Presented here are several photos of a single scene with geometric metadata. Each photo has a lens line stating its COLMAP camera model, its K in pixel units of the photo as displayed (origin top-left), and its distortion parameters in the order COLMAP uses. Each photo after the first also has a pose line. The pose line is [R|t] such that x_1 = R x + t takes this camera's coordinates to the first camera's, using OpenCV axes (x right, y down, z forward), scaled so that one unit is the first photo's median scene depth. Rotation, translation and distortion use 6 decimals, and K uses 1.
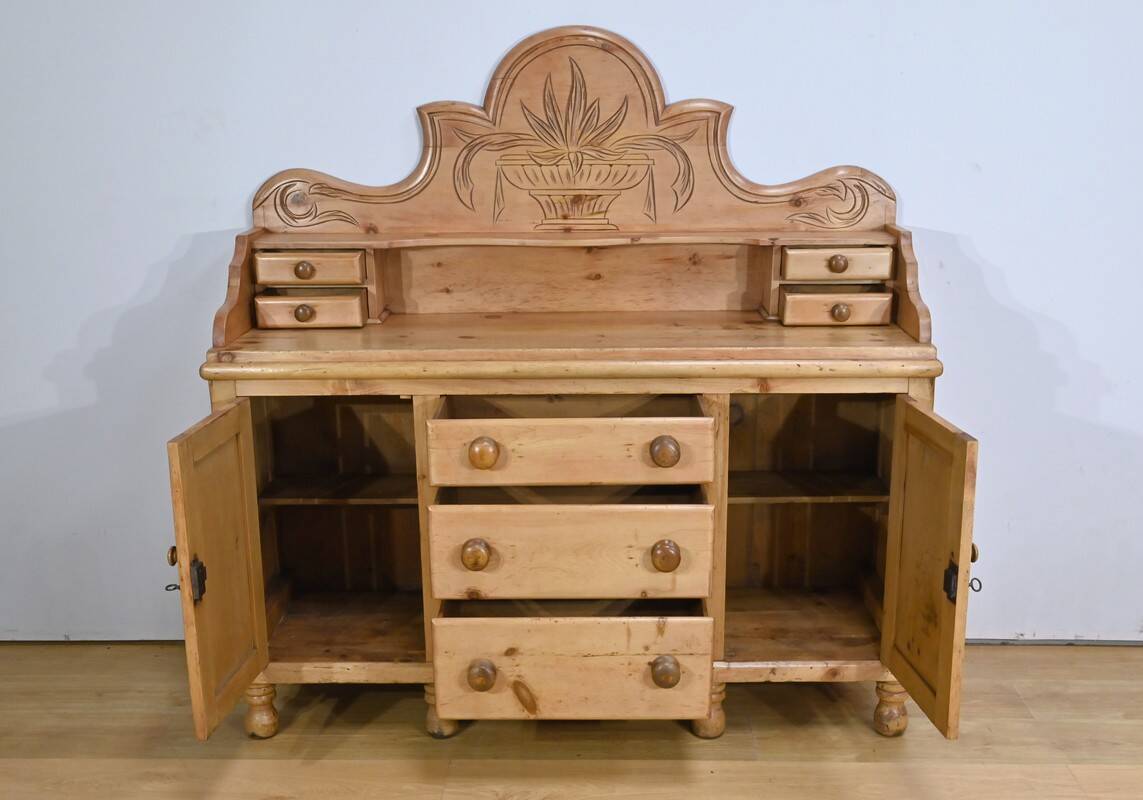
lens RADIAL K [[1307.9, 0, 582.9], [0, 1307.9, 441.3], [0, 0, 1]] dist [0.002434, 0.000000]
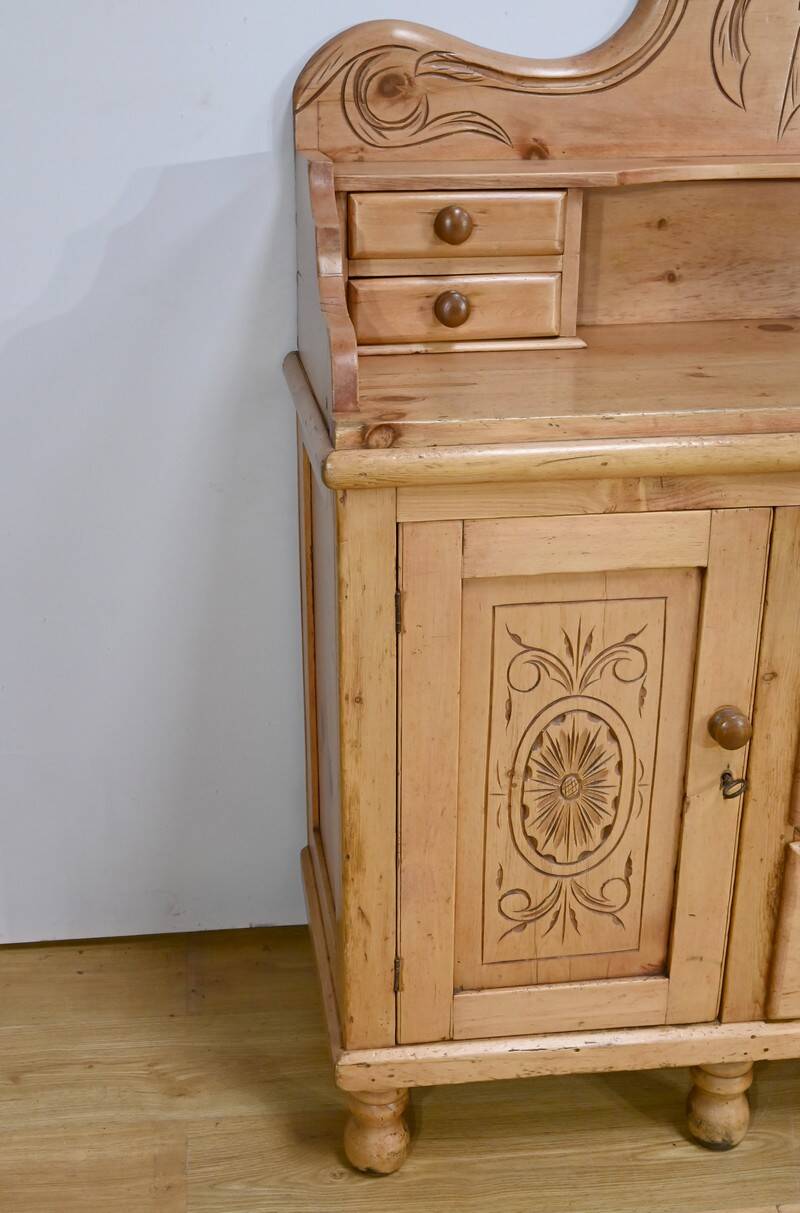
lens RADIAL K [[1413.9, 0, 331.4], [0, 1413.9, 656.3], [0, 0, 1]] dist [0.009659, 0.000000]
pose [[0.994356, -0.044255, 0.096421, -0.301426], [0.030774, 0.990084, 0.137068, -0.050409], [-0.101531, -0.133327, 0.985858, 0.465590]]
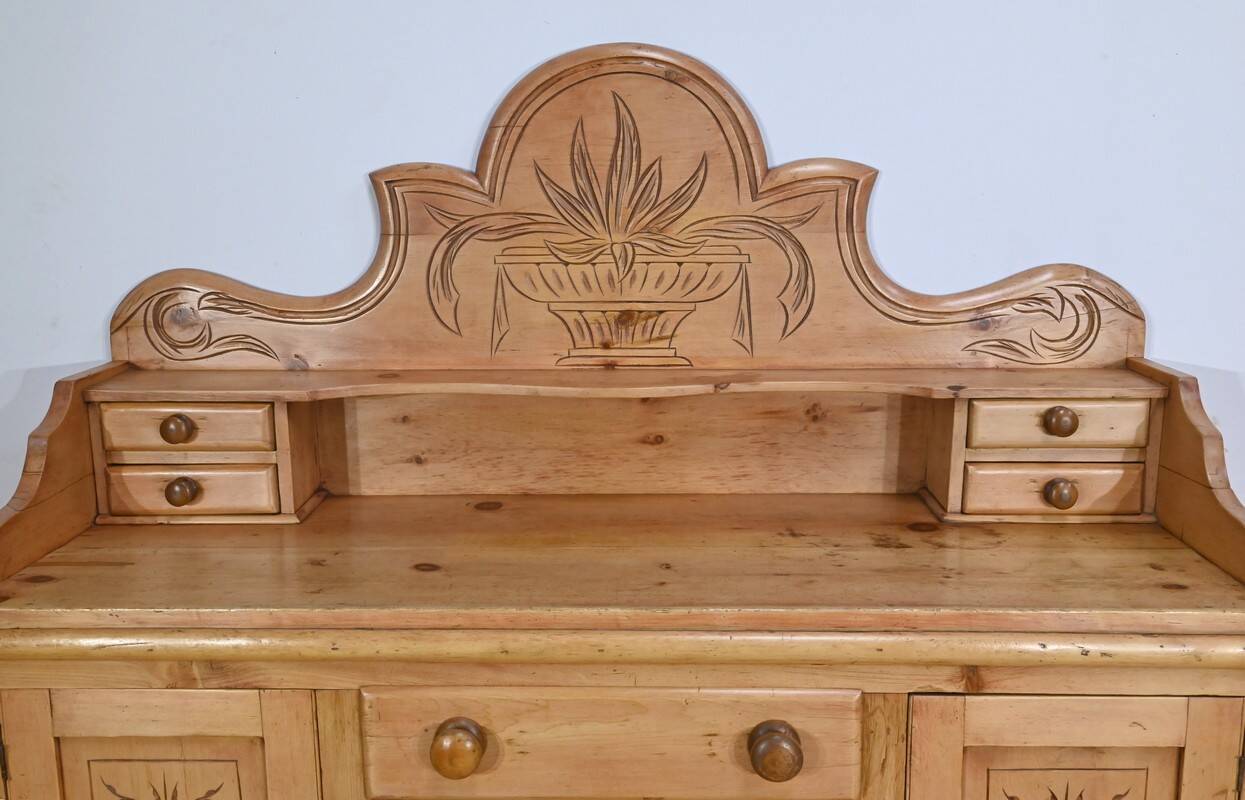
lens RADIAL K [[1122.0, 0, 617.1], [0, 1122.0, 364.7], [0, 0, 1]] dist [-0.009849, 0.023600]
pose [[0.999712, 0.001685, -0.023956, 0.004437], [-0.004080, 0.994948, -0.100312, -0.110057], [0.023666, 0.100381, 0.994668, 0.475657]]
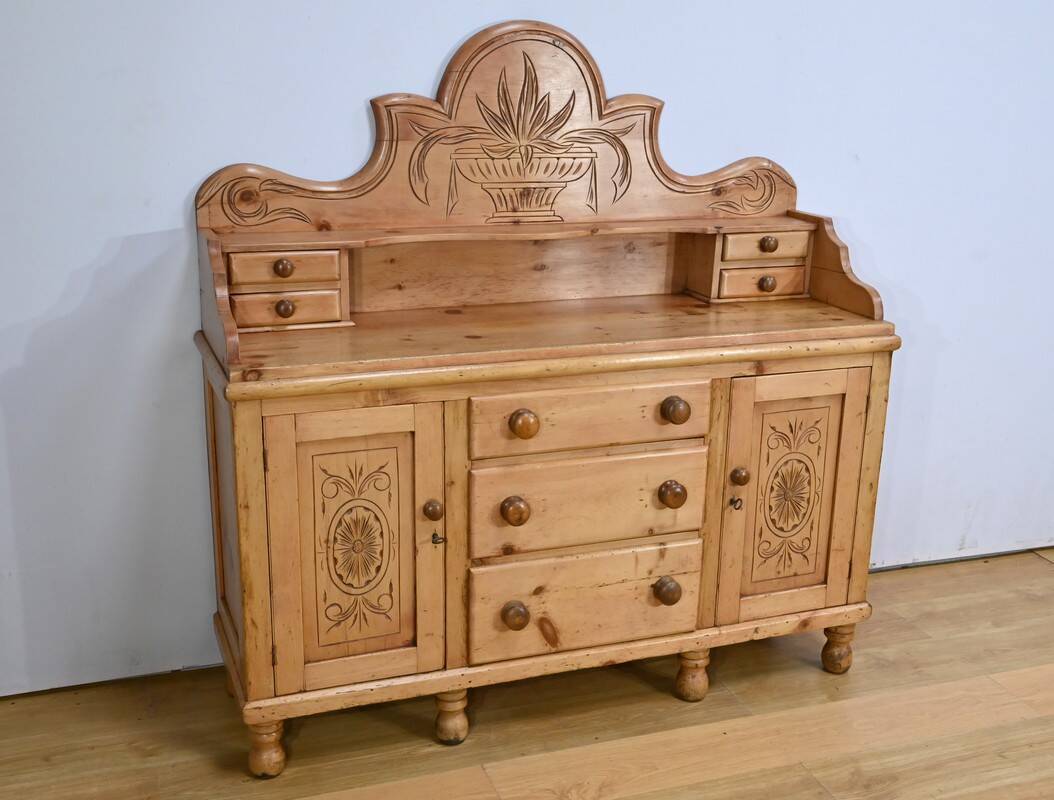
lens RADIAL K [[1220.0, 0, 506.7], [0, 1220.0, 396.7], [0, 0, 1]] dist [0.003186, 0.000000]
pose [[0.936218, -0.073434, 0.343661, -0.356965], [0.069530, 0.997299, 0.023687, -0.050941], [-0.344472, 0.001719, 0.938795, 0.120617]]
